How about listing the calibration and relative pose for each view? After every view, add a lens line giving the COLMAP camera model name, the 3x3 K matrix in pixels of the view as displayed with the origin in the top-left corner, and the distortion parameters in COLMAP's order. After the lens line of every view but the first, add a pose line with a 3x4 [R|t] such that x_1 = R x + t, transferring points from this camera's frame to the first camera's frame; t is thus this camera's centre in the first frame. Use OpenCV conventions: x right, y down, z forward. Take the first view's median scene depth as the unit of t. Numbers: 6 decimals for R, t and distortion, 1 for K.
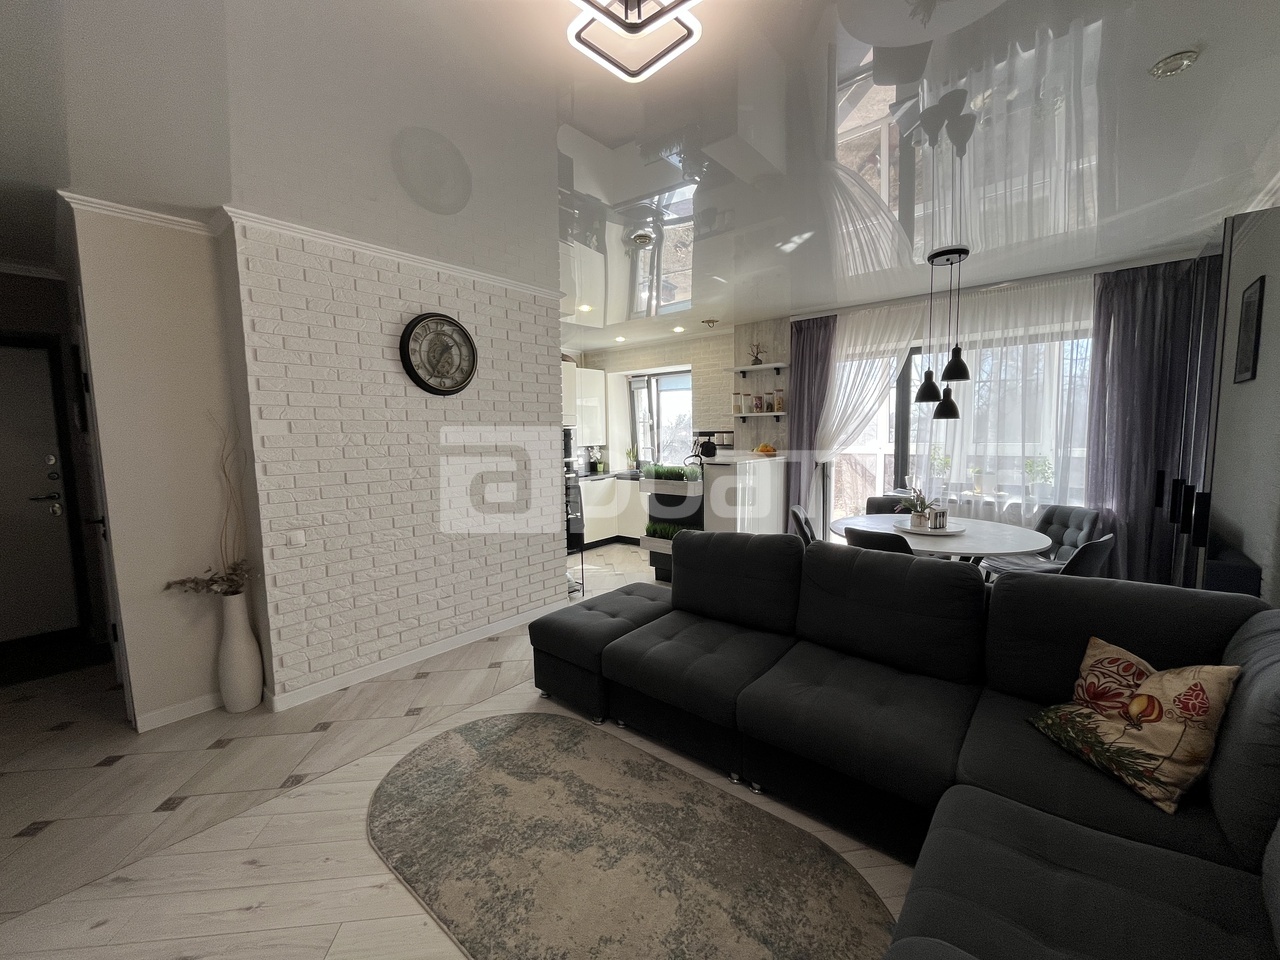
lens RADIAL K [[516.2, 0, 637.4], [0, 516.2, 479.5], [0, 0, 1]] dist [-0.000290, 0.000708]
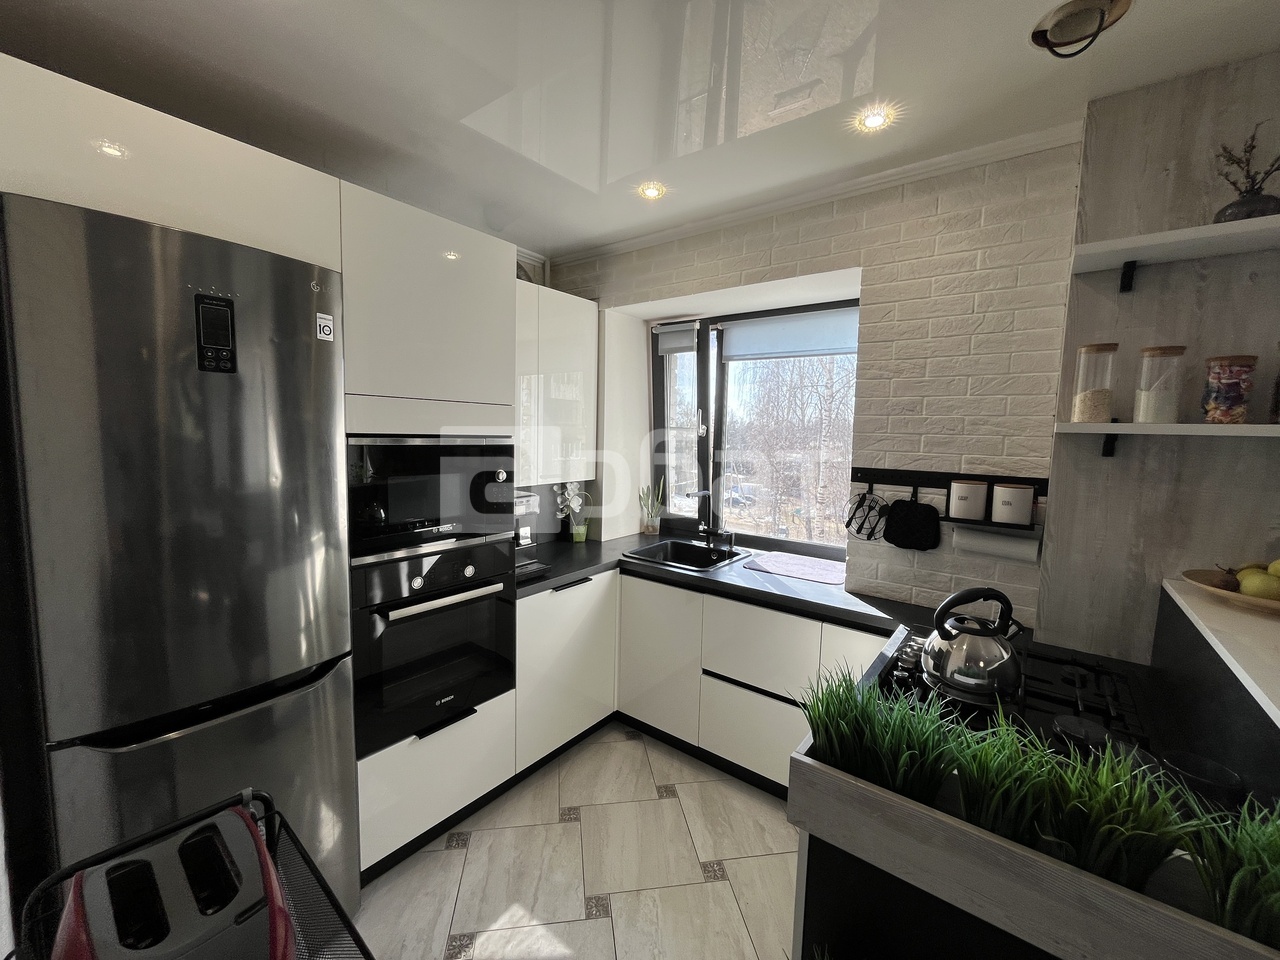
lens RADIAL K [[516.2, 0, 643.8], [0, 516.2, 478.9], [0, 0, 1]] dist [-0.000290, 0.000708]
pose [[0.998158, 0.036563, 0.048422, -0.054297], [-0.036747, 0.999320, 0.002913, -0.090915], [-0.048283, -0.004687, 0.998823, 0.745427]]
